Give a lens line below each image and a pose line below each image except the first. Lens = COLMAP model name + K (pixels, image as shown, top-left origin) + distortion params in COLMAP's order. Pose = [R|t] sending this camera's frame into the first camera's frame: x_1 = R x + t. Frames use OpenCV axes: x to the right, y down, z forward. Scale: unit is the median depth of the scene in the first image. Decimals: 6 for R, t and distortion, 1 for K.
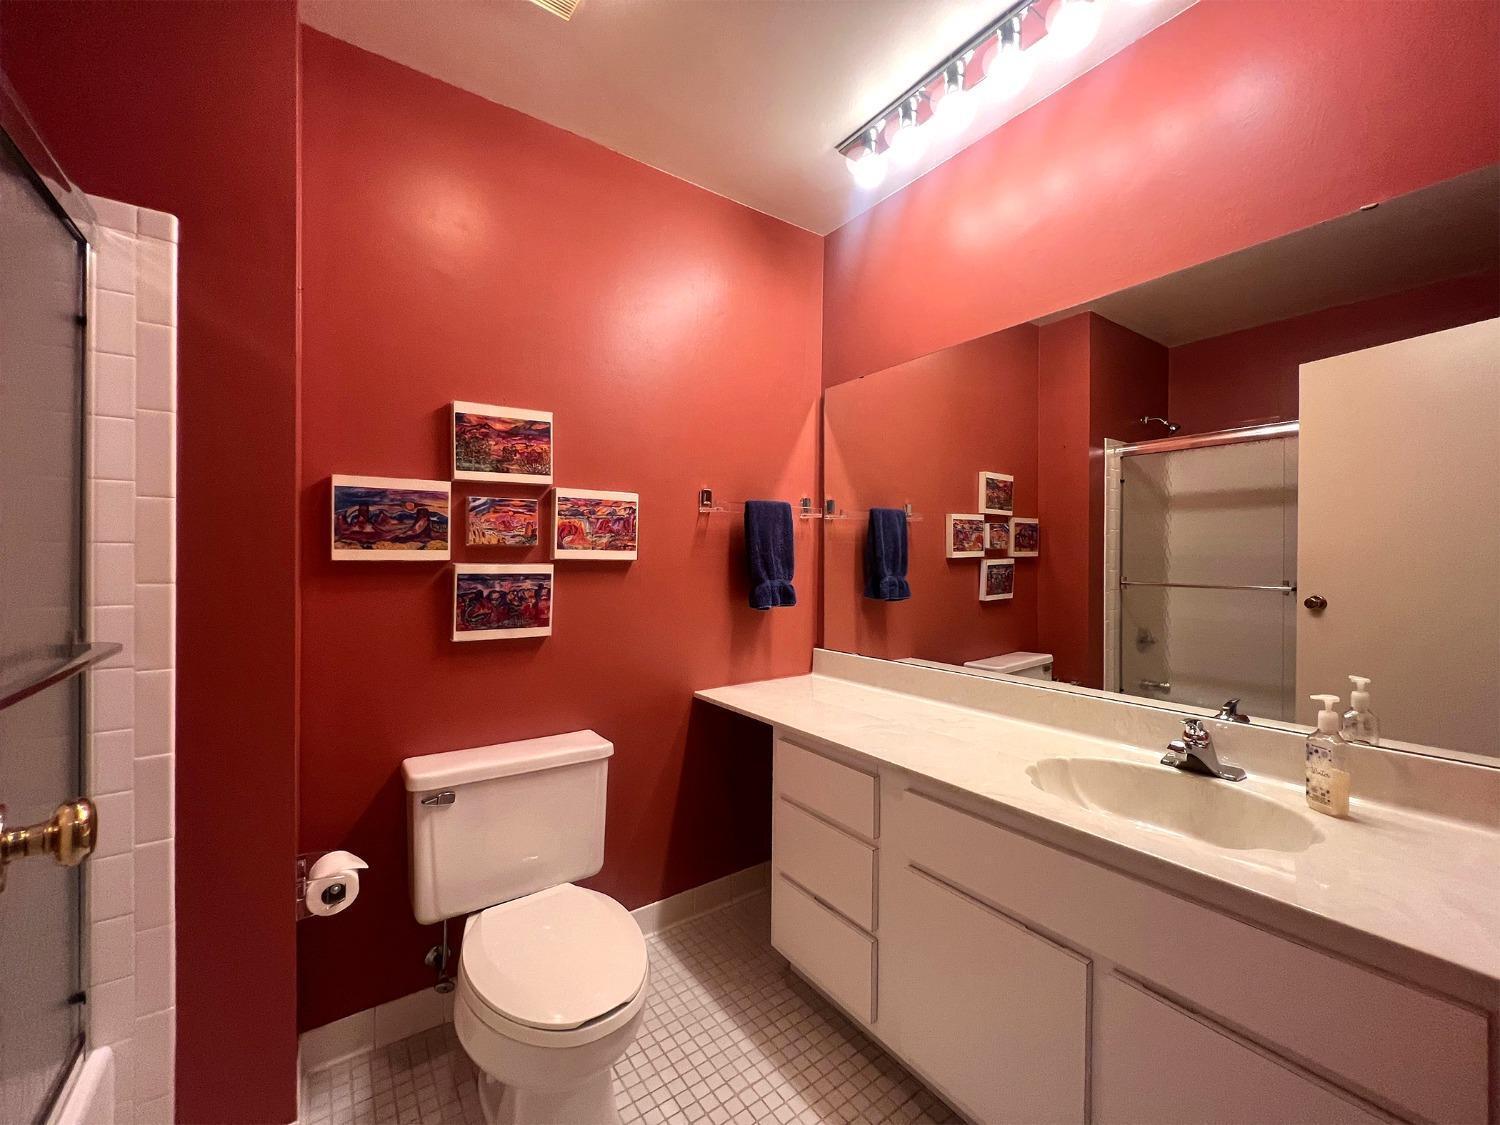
lens RADIAL K [[602.5, 0, 747.4], [0, 602.5, 555.9], [0, 0, 1]] dist [-0.000679, 0.000150]
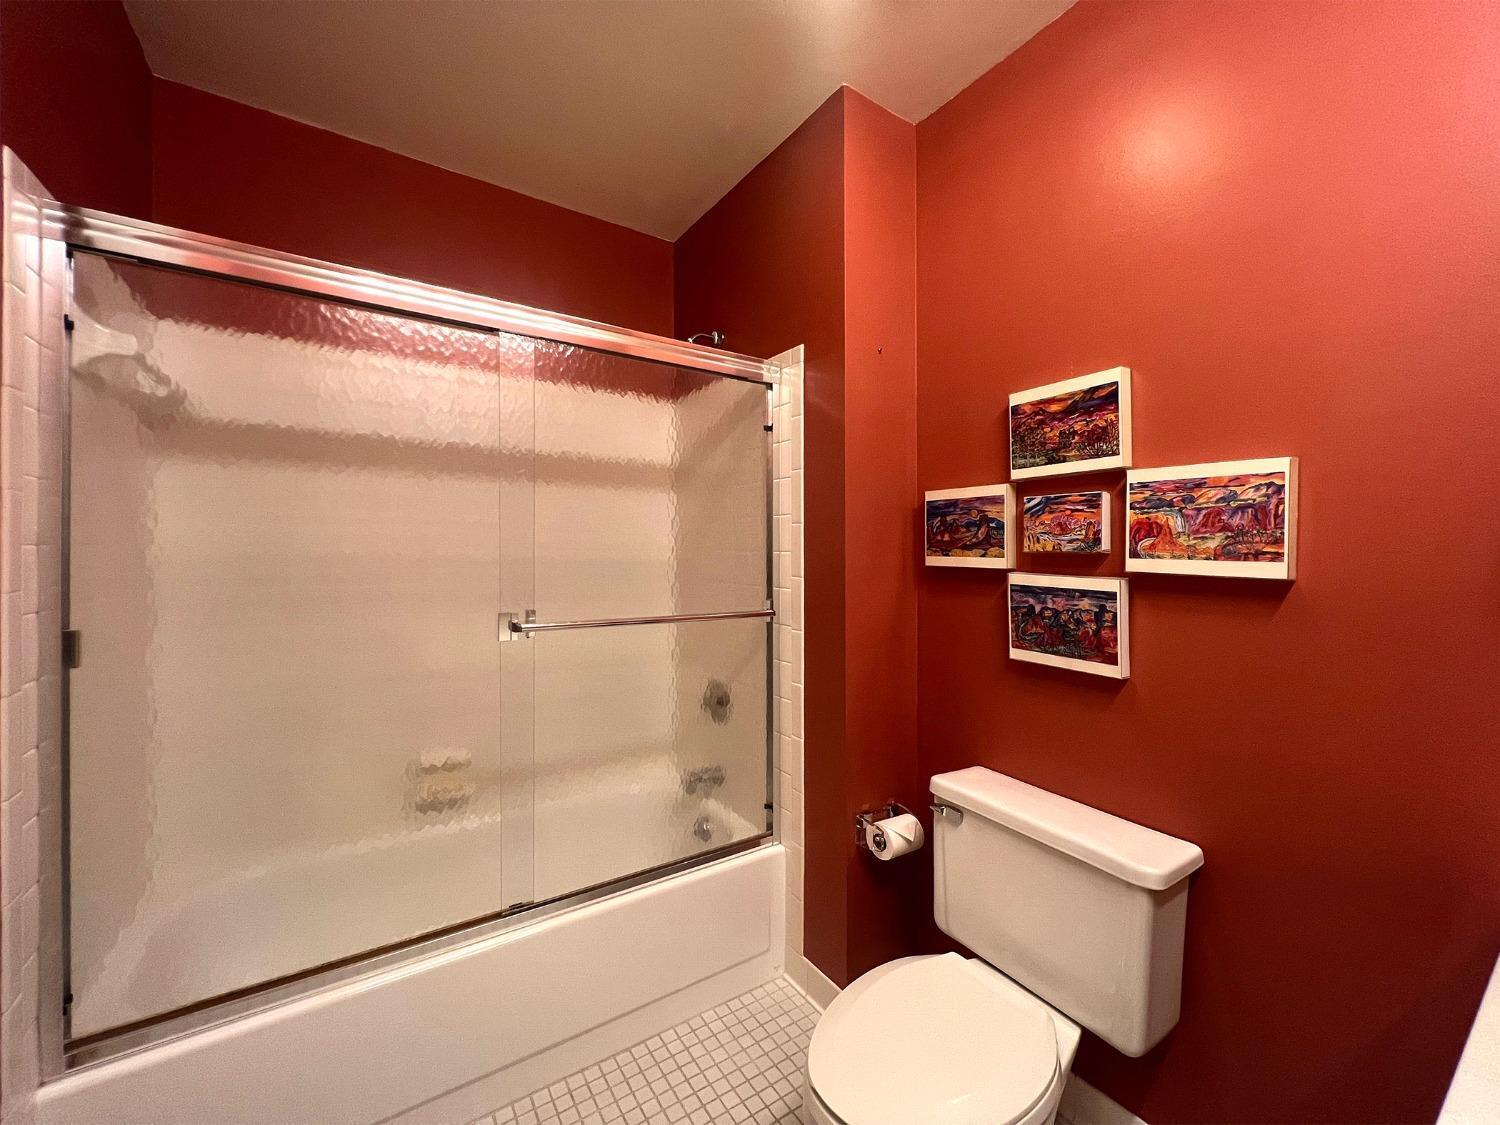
lens RADIAL K [[602.5, 0, 749.5], [0, 602.5, 551.9], [0, 0, 1]] dist [-0.000679, 0.000150]
pose [[-0.032315, 0.000473, -0.999478, 0.420945], [-0.013074, 0.999914, 0.000896, -0.013714], [0.999392, 0.013097, -0.032306, 0.613527]]
